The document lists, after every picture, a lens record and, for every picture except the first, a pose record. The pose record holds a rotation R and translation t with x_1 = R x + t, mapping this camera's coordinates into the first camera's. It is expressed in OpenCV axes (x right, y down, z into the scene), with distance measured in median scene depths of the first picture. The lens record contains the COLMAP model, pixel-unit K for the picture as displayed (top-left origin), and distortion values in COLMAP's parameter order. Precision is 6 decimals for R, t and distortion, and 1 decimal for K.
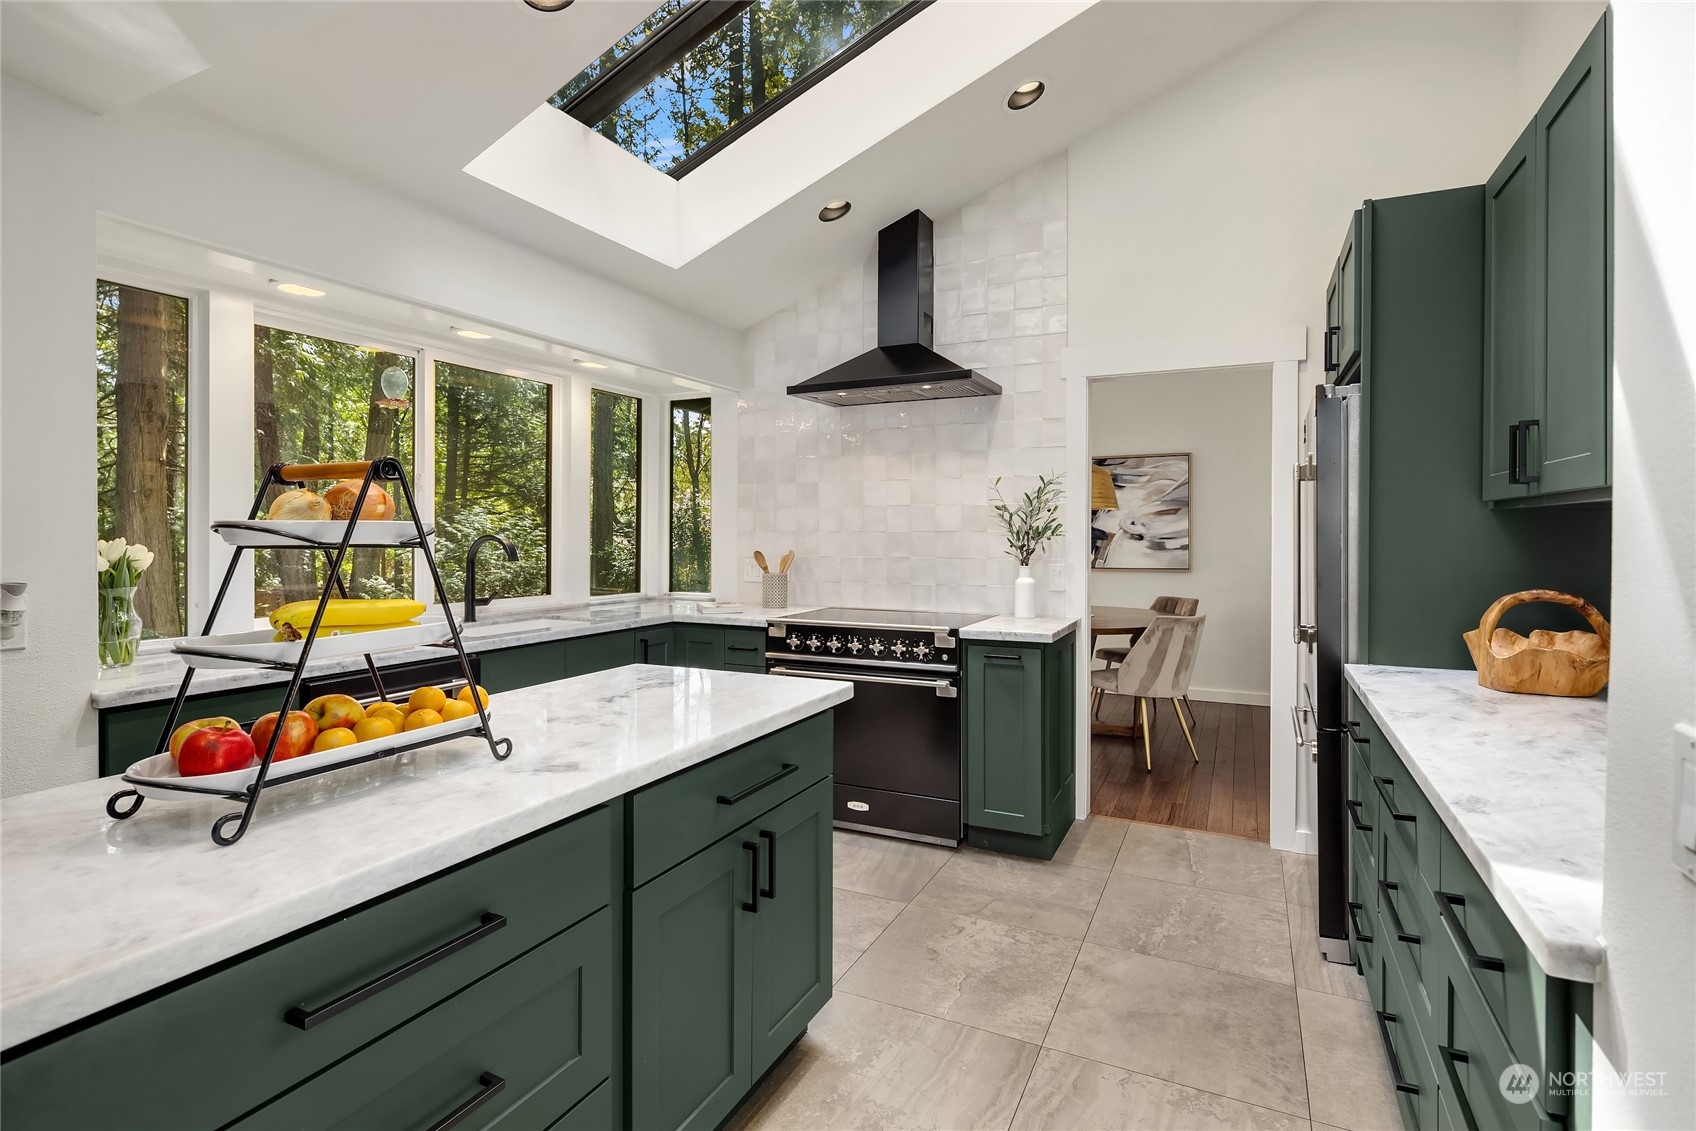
lens RADIAL K [[822.8, 0, 853.4], [0, 822.8, 546.4], [0, 0, 1]] dist [0.003036, -0.000416]
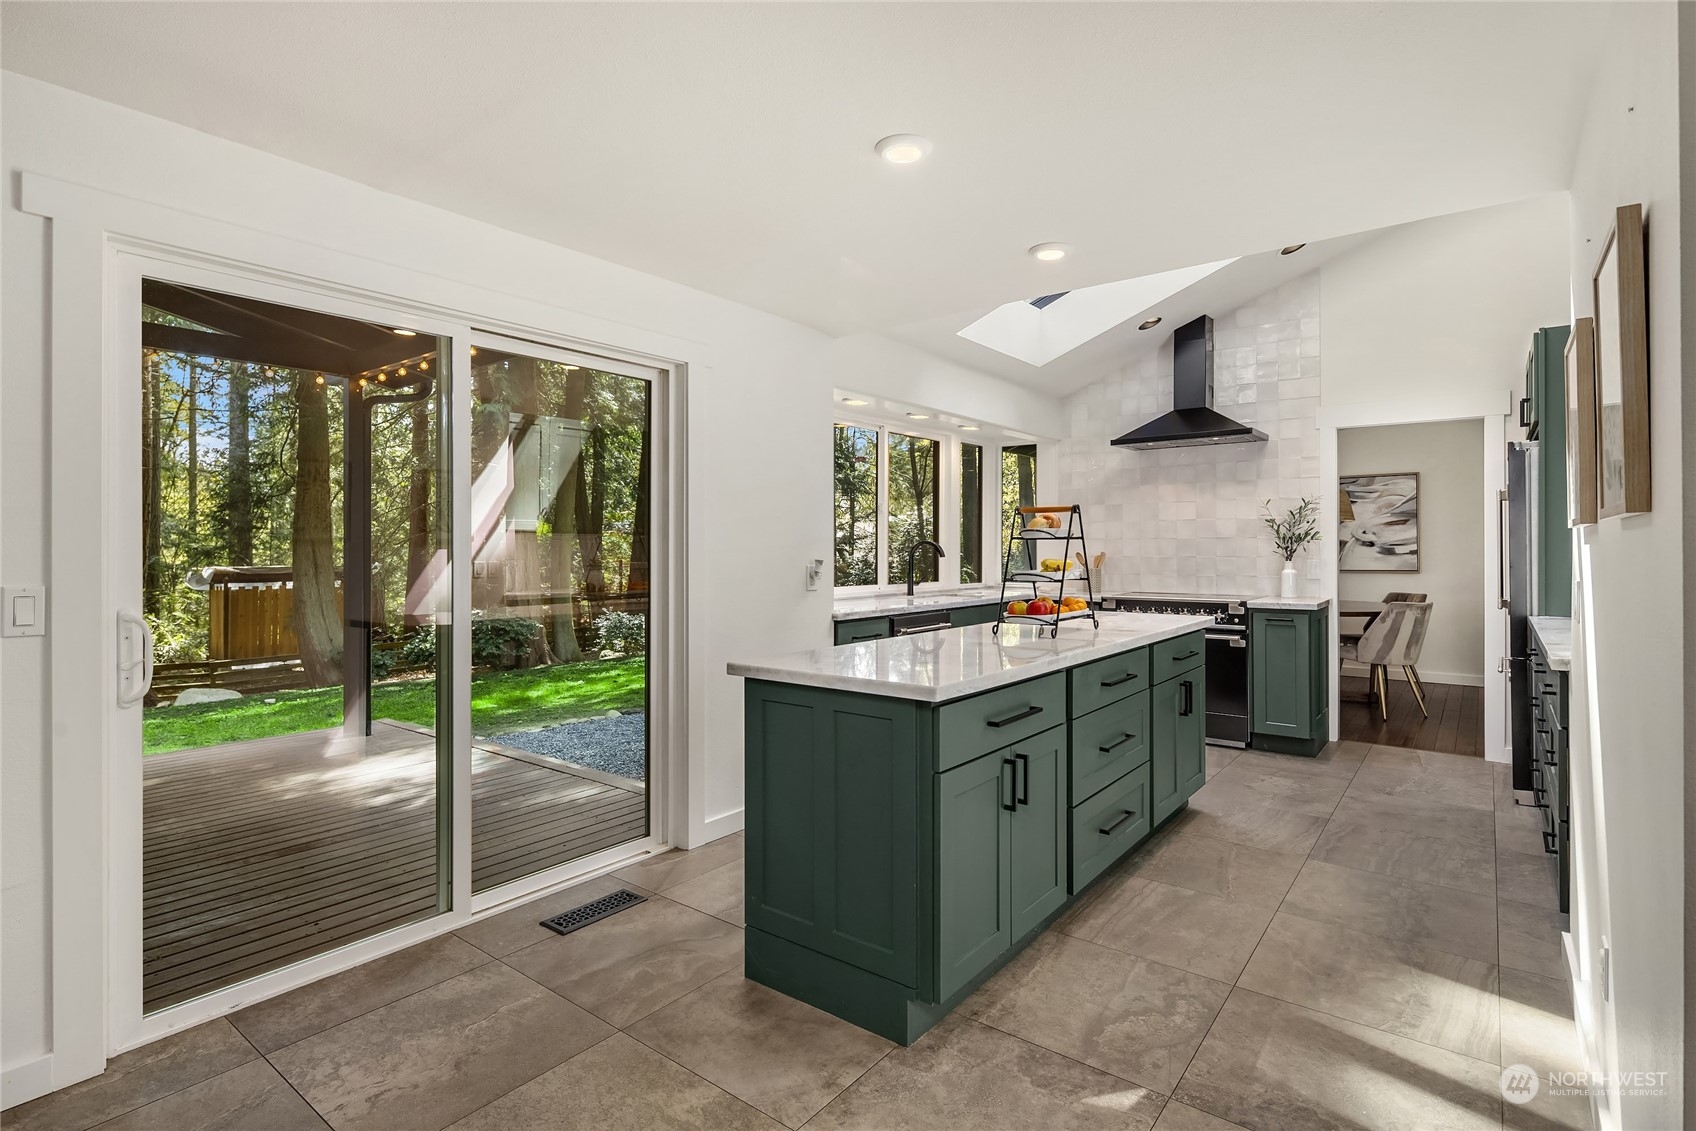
lens RADIAL K [[818.0, 0, 848.1], [0, 818.0, 548.8], [0, 0, 1]] dist [-0.000098, -0.000534]
pose [[0.976014, -0.002152, -0.217696, -0.218365], [-0.000957, 0.999899, -0.014176, 0.021994], [0.217704, 0.014044, 0.975914, -0.525172]]
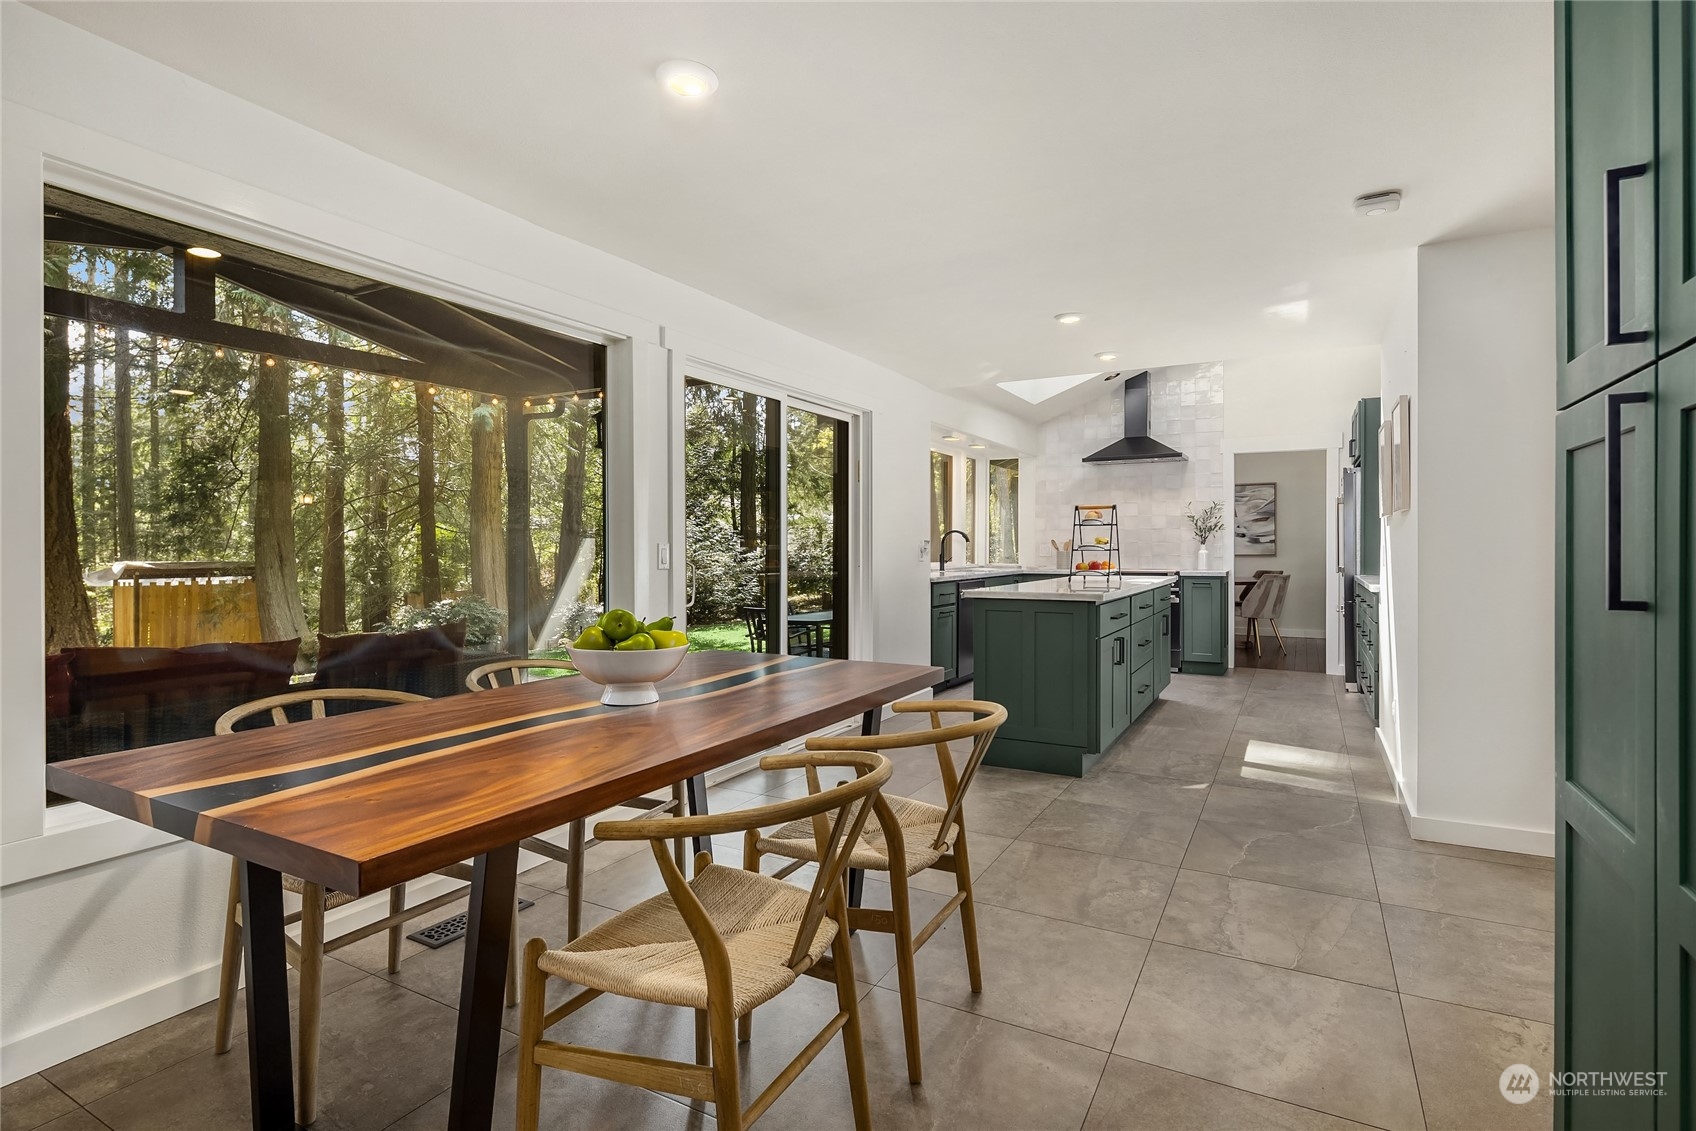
lens RADIAL K [[816.8, 0, 846.6], [0, 816.8, 554.2], [0, 0, 1]] dist [0.002855, 0.000205]
pose [[0.997836, -0.001908, -0.065719, -0.525871], [0.001525, 0.999982, -0.005878, 0.055504], [0.065729, 0.005765, 0.997821, -1.057854]]
